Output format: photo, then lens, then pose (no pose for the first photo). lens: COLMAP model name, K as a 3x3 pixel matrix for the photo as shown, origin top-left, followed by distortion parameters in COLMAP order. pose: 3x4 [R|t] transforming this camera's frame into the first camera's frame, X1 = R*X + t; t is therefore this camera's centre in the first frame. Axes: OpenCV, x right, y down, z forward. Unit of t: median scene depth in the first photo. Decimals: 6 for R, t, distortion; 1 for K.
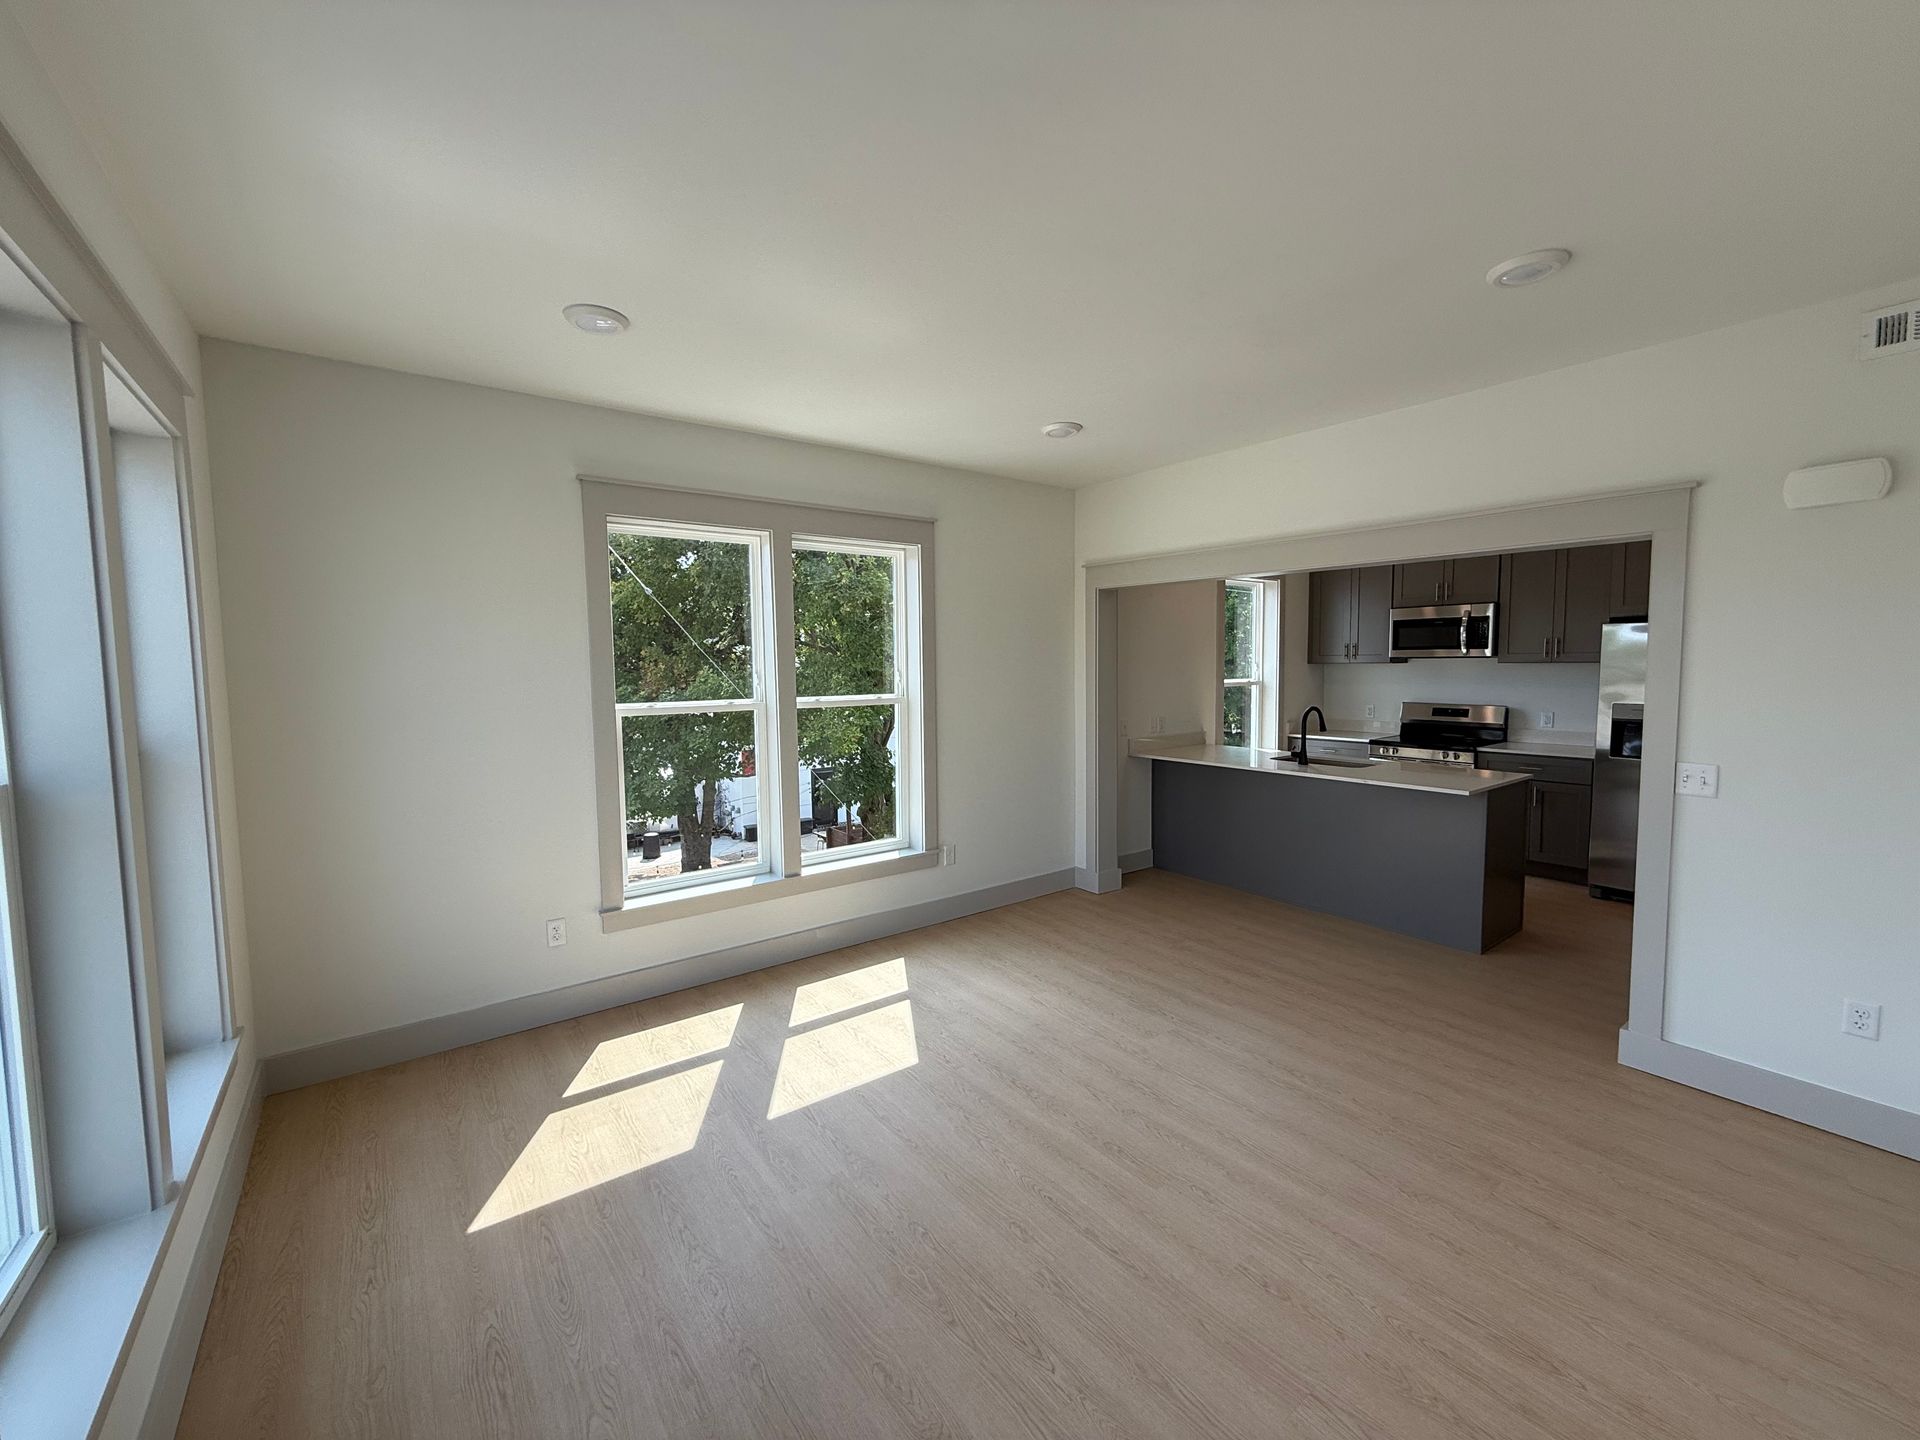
lens RADIAL K [[766.7, 0, 951.4], [0, 766.7, 717.7], [0, 0, 1]] dist [0.001407, -0.000010]
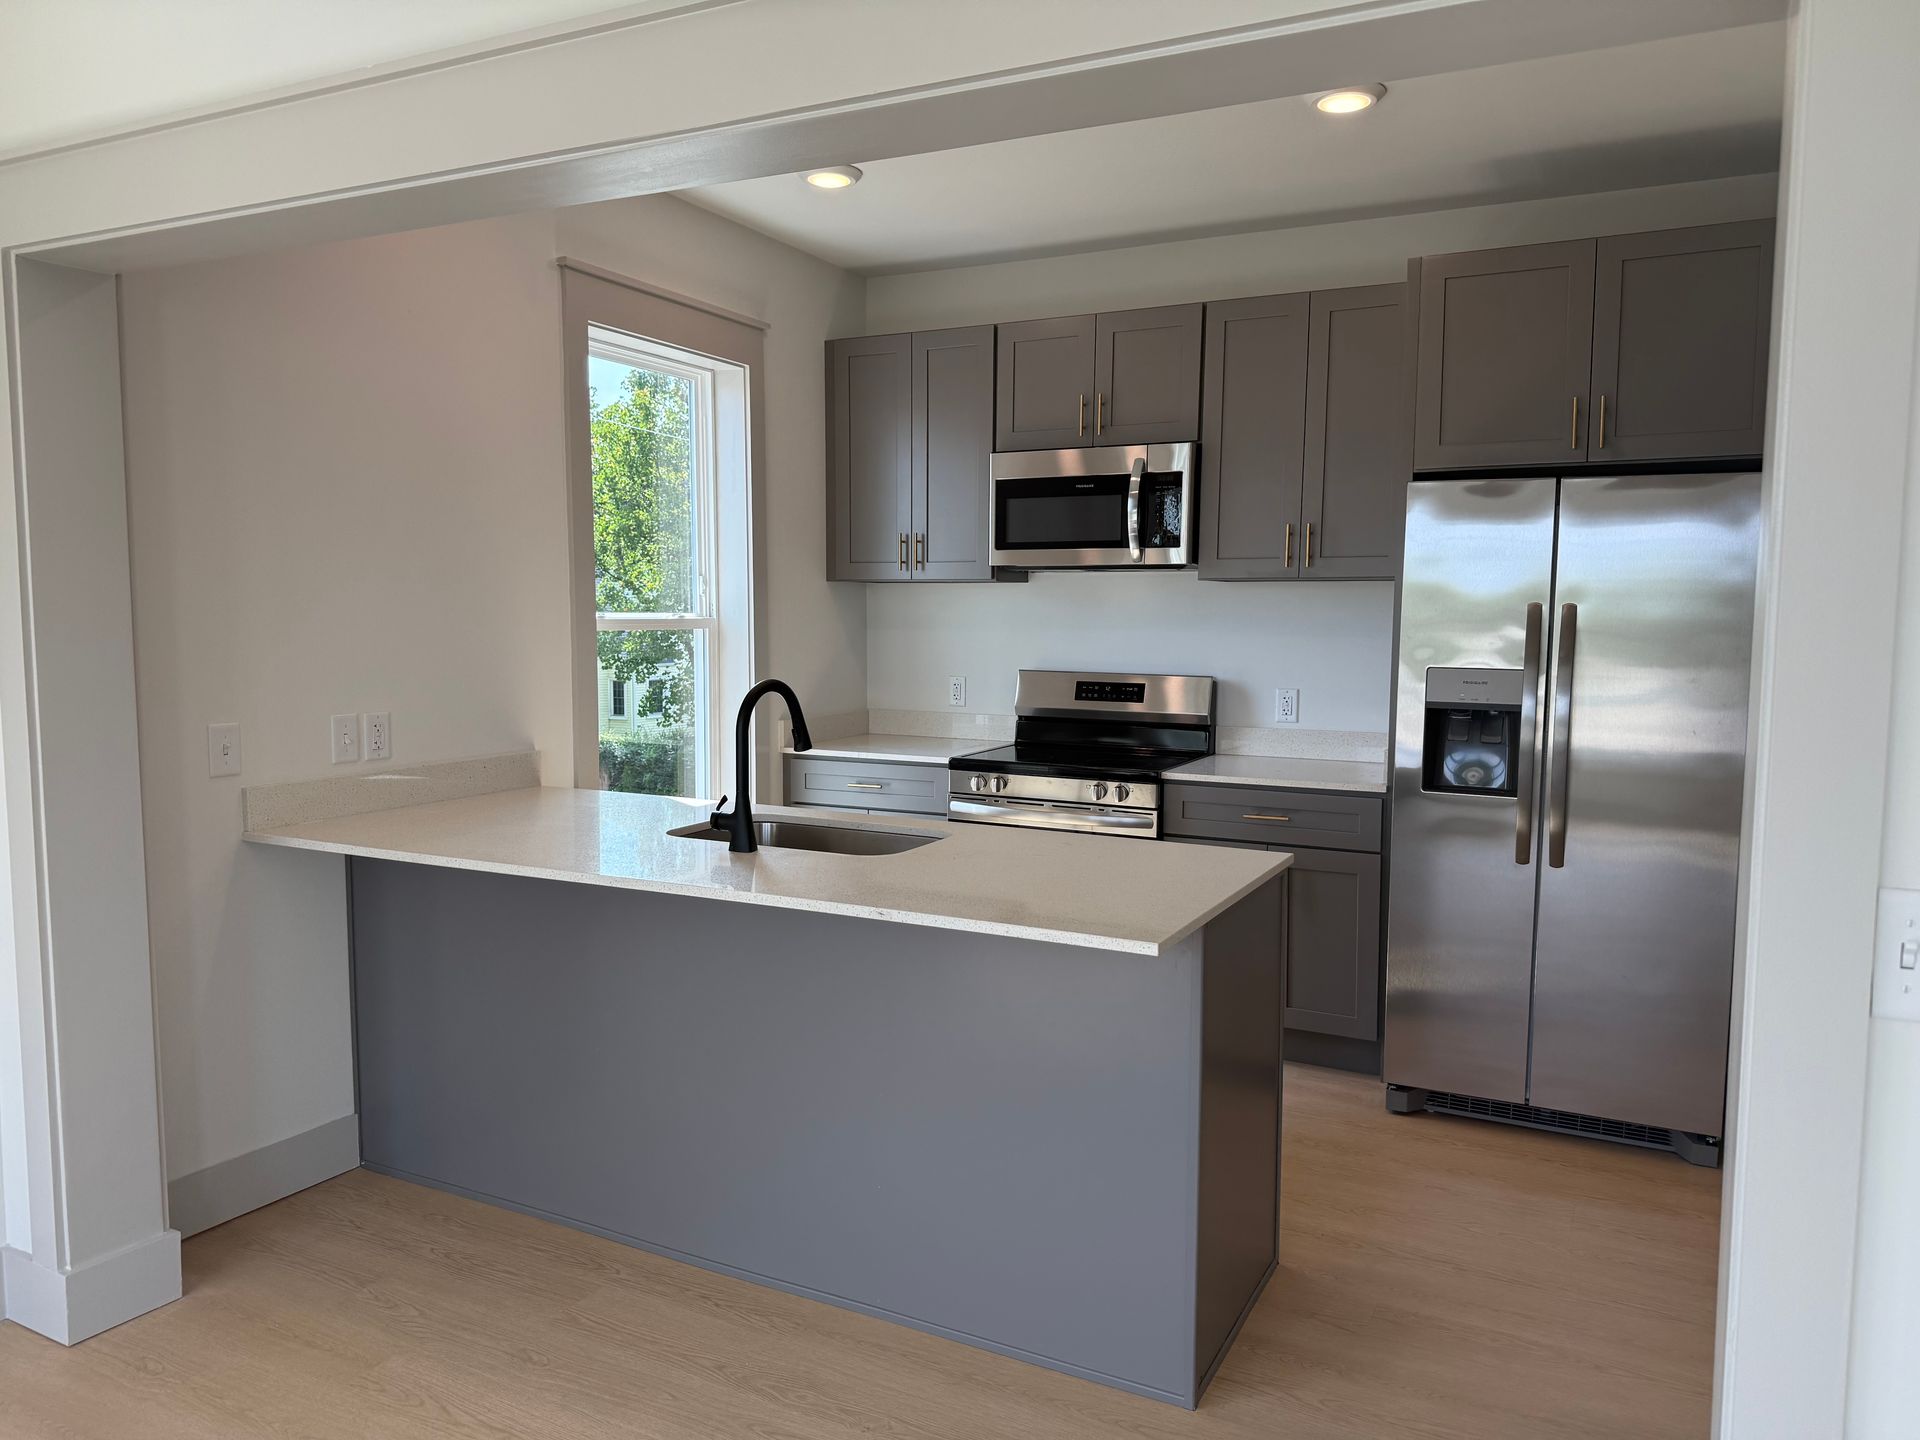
lens RADIAL K [[1352.8, 0, 952.6], [0, 1352.8, 728.7], [0, 0, 1]] dist [0.032679, -0.035954]
pose [[0.896719, -0.022301, 0.442039, 0.222170], [0.015517, 0.999700, 0.018957, -0.001907], [-0.442329, -0.010140, 0.896795, 0.337868]]
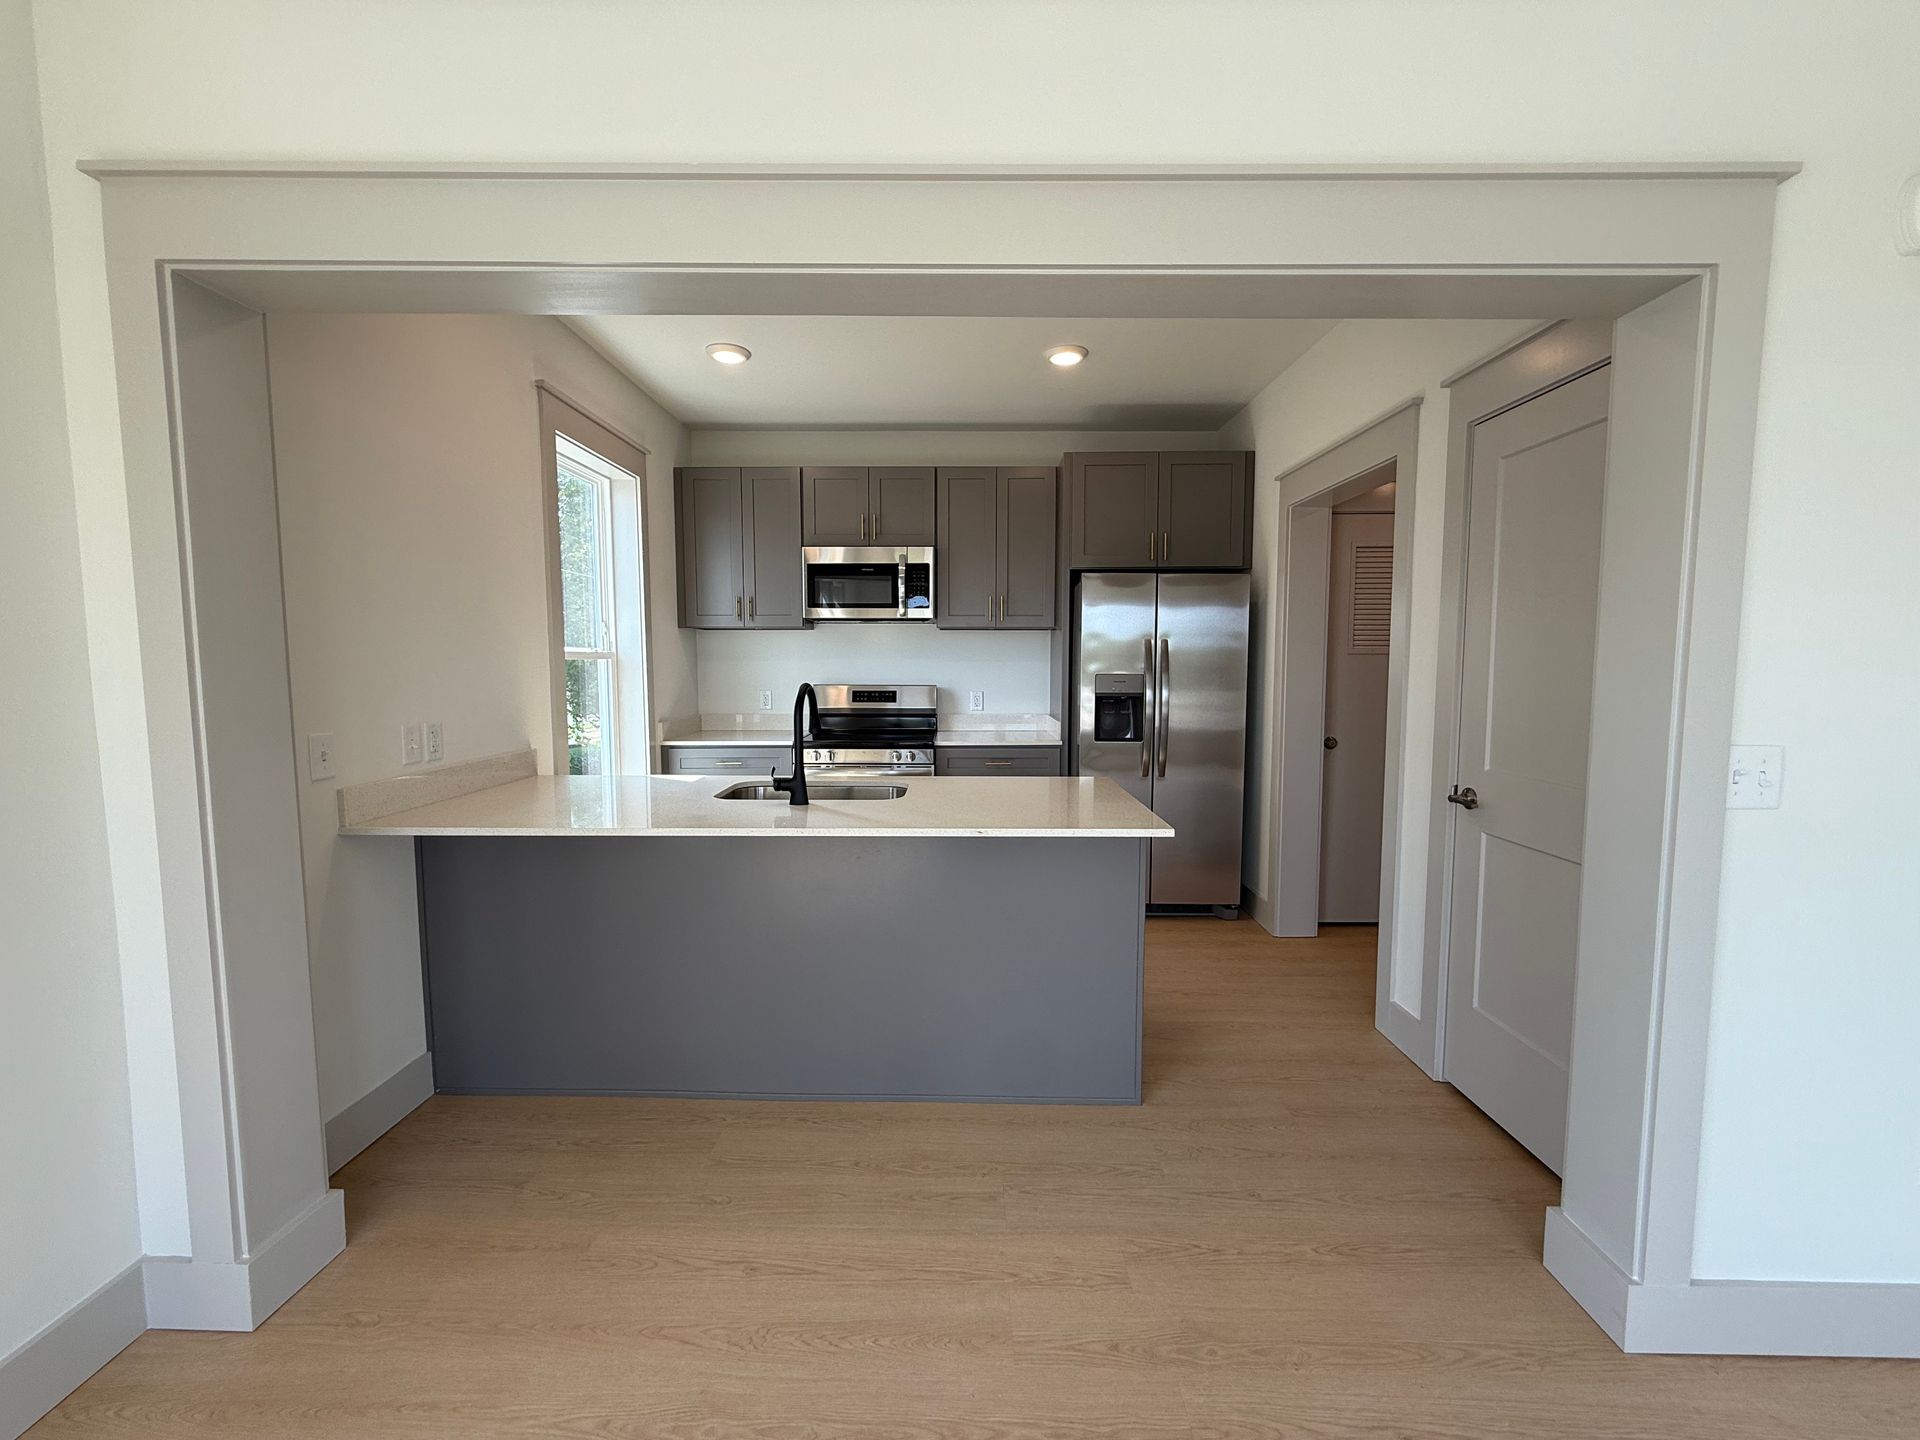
lens RADIAL K [[766.7, 0, 956.5], [0, 766.7, 719.9], [0, 0, 1]] dist [0.001407, -0.000010]
pose [[0.605814, -0.050558, 0.793999, 0.110819], [0.051268, 0.998385, 0.024455, 0.001557], [-0.793953, 0.025892, 0.607427, 0.497430]]
